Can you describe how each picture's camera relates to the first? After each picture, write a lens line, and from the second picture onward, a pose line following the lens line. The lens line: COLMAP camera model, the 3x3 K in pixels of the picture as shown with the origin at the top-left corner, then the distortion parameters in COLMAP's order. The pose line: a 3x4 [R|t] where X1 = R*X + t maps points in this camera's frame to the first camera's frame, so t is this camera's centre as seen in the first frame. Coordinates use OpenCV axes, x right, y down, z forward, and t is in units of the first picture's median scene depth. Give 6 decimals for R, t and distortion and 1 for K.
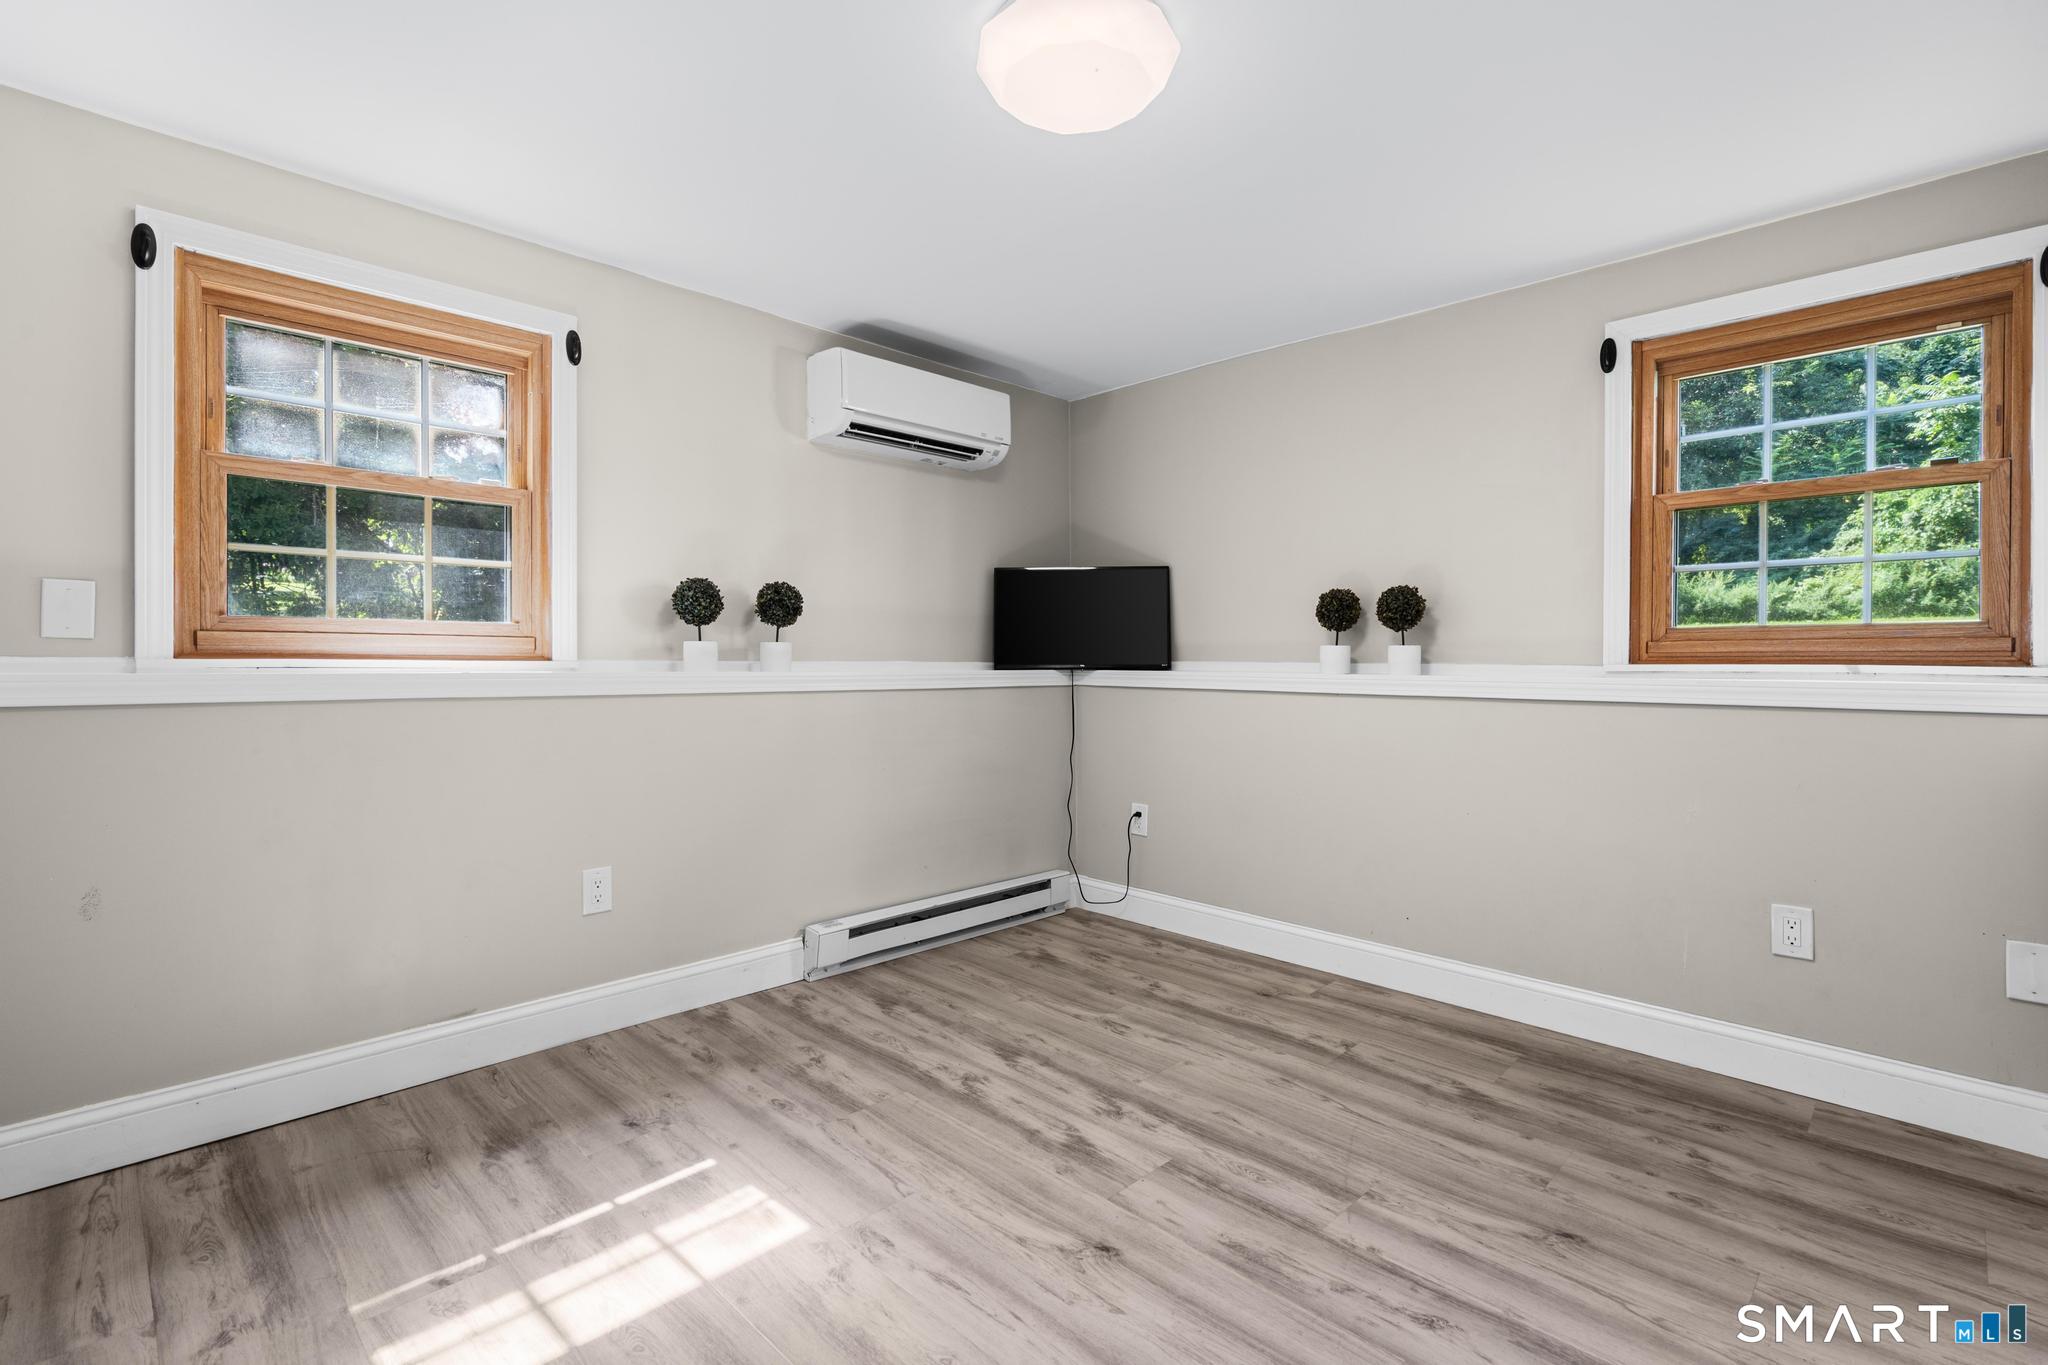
lens RADIAL K [[927.6, 0, 1023.7], [0, 927.6, 678.2], [0, 0, 1]] dist [-0.002385, 0.002716]
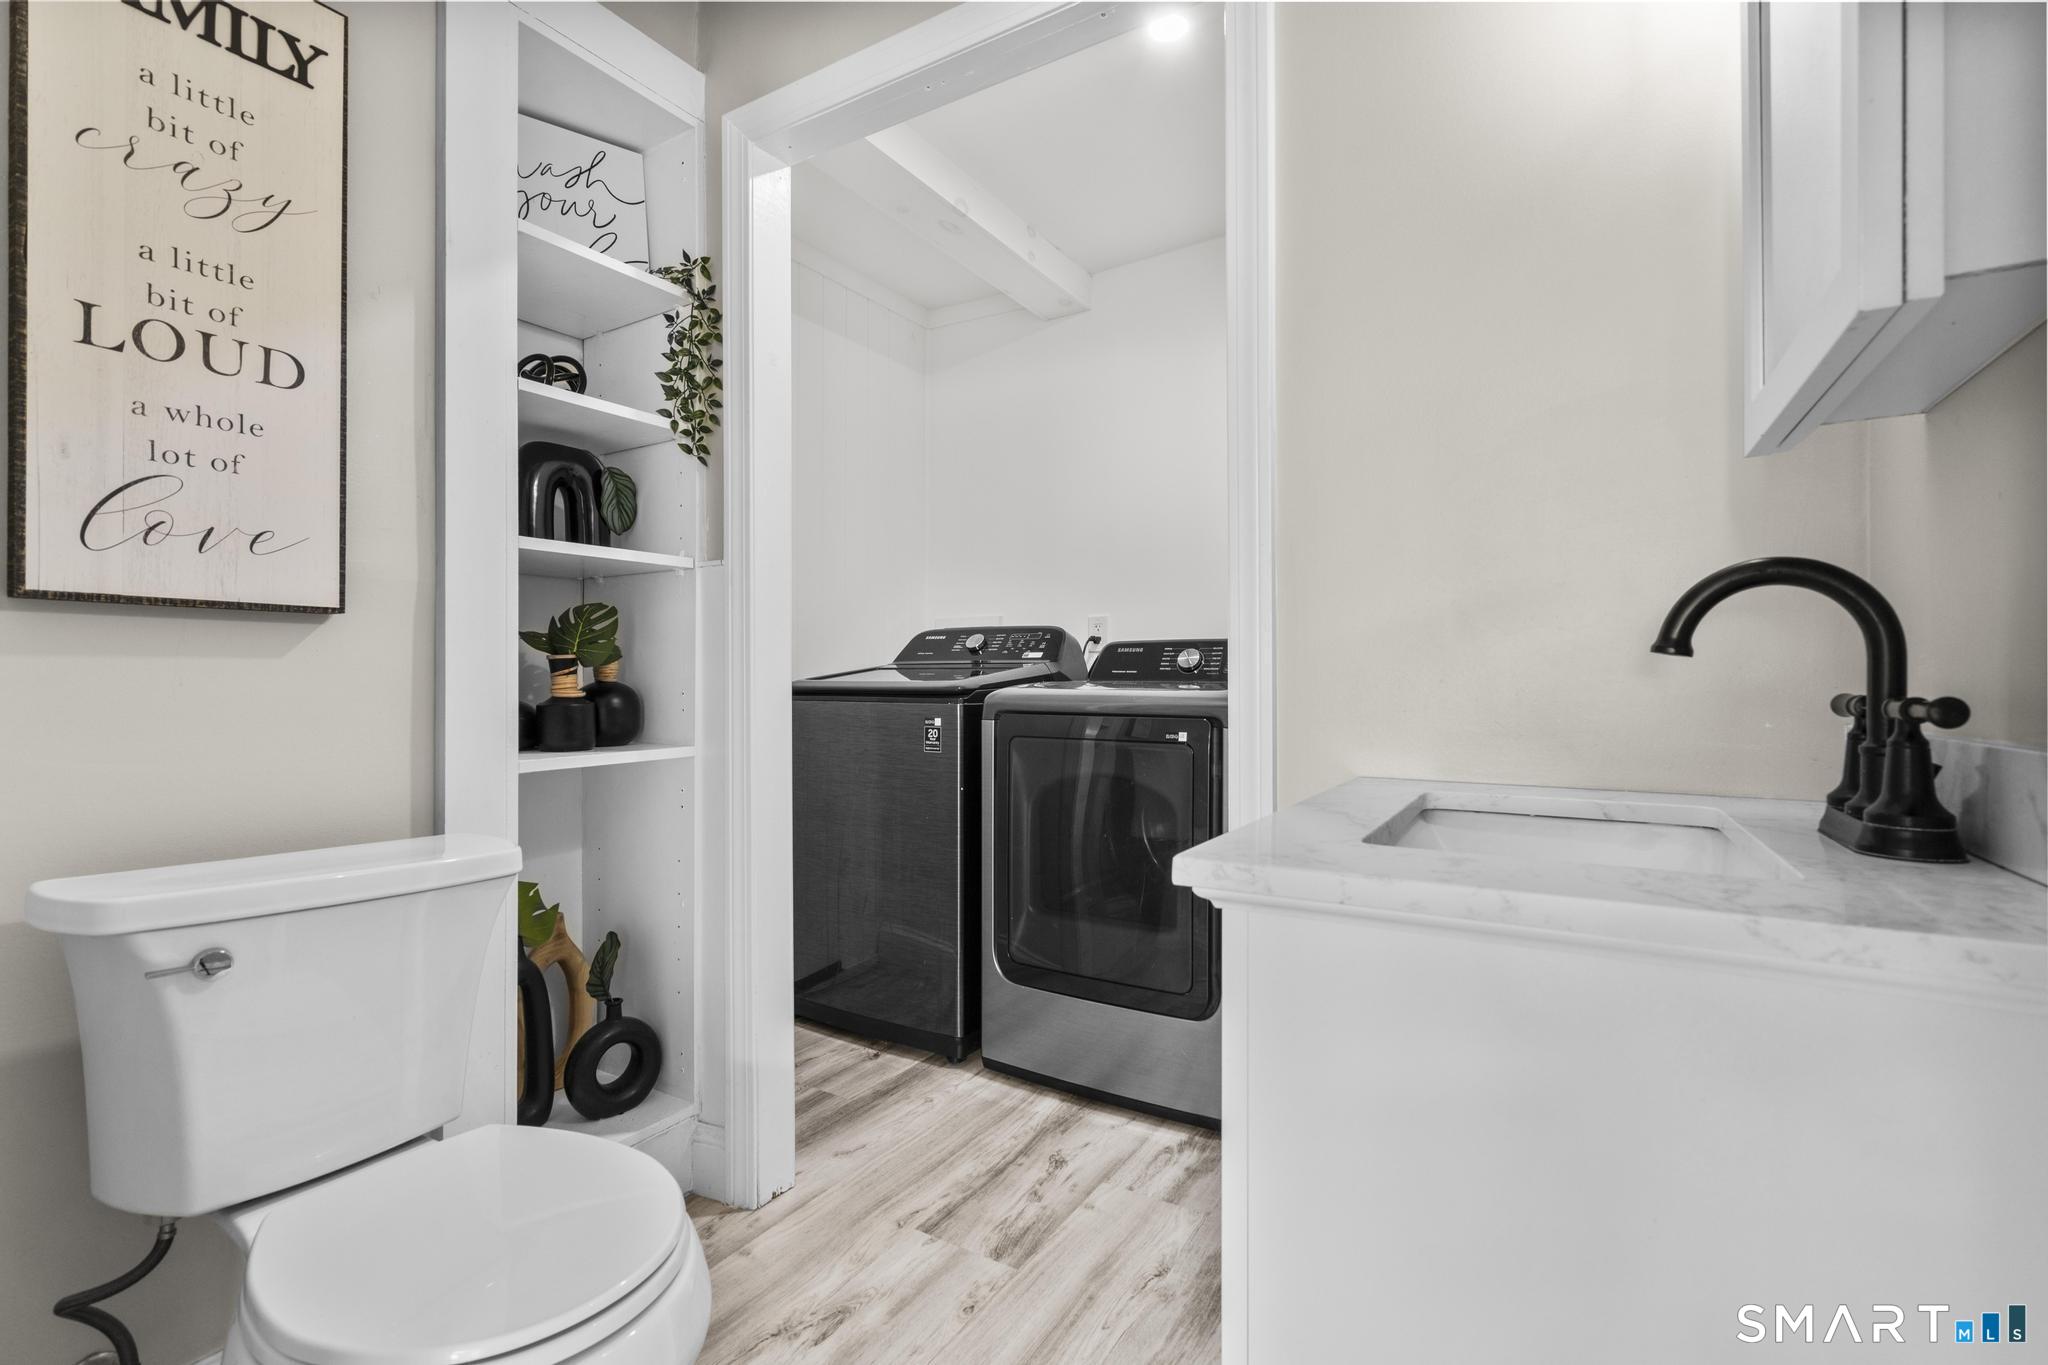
lens RADIAL K [[927.6, 0, 1022.8], [0, 927.6, 679.2], [0, 0, 1]] dist [-0.002385, 0.002716]
pose [[-0.254512, 0.001899, 0.967068, -0.742742], [0.006117, 0.999981, -0.000353, 0.034855], [-0.967050, 0.005826, -0.254519, 1.308144]]
